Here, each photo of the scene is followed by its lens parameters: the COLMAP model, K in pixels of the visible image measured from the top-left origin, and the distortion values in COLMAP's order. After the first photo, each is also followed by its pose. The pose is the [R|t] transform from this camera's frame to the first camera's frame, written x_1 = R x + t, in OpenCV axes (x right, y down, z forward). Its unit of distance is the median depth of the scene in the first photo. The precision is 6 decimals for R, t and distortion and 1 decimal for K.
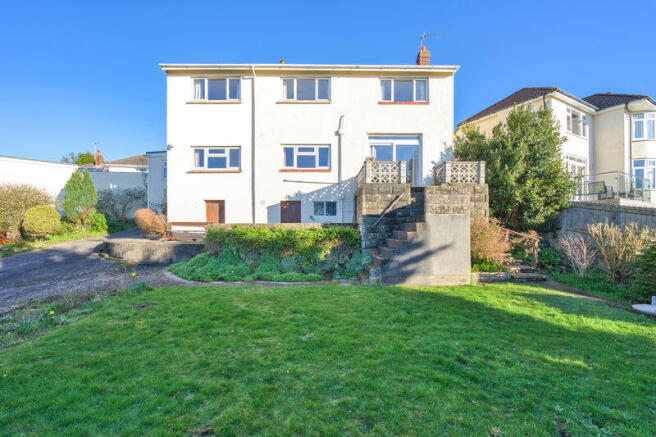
lens RADIAL K [[263.5, 0, 326.4], [0, 263.5, 221.9], [0, 0, 1]] dist [-0.002309, -0.000209]
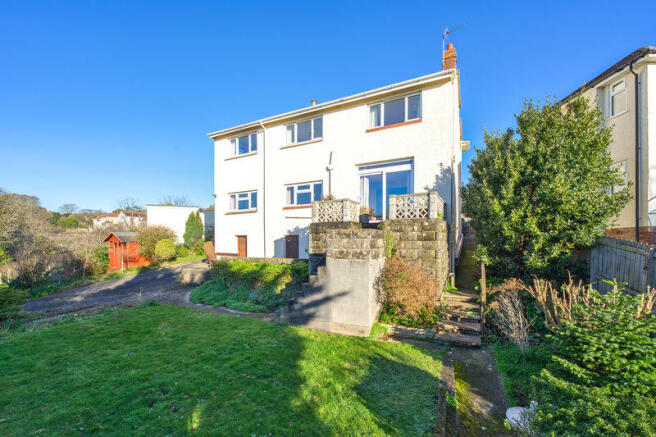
lens RADIAL K [[270.1, 0, 326.8], [0, 270.1, 239.6], [0, 0, 1]] dist [-0.001078, -0.000416]
pose [[0.882746, -0.004850, -0.469825, 0.529654], [0.007634, 0.999963, 0.004022, -0.064606], [0.469788, -0.007137, 0.882750, 0.067541]]
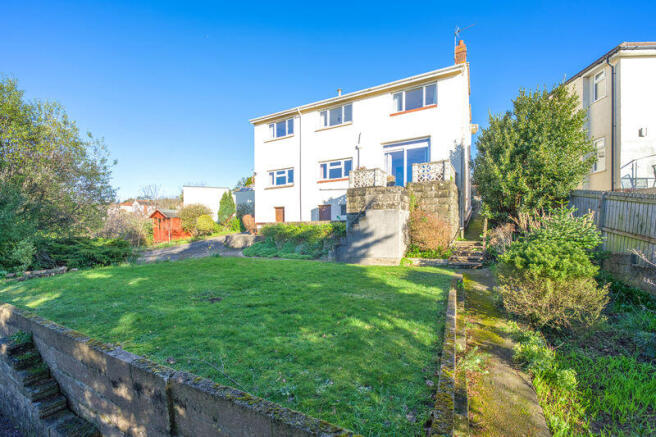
lens RADIAL K [[270.5, 0, 330.5], [0, 270.5, 230.4], [0, 0, 1]] dist [-0.001029, 0.000003]
pose [[0.872777, -0.001868, -0.488115, 0.545098], [0.007444, 0.999927, 0.009482, 0.034945], [0.488062, -0.011909, 0.872728, -0.158405]]
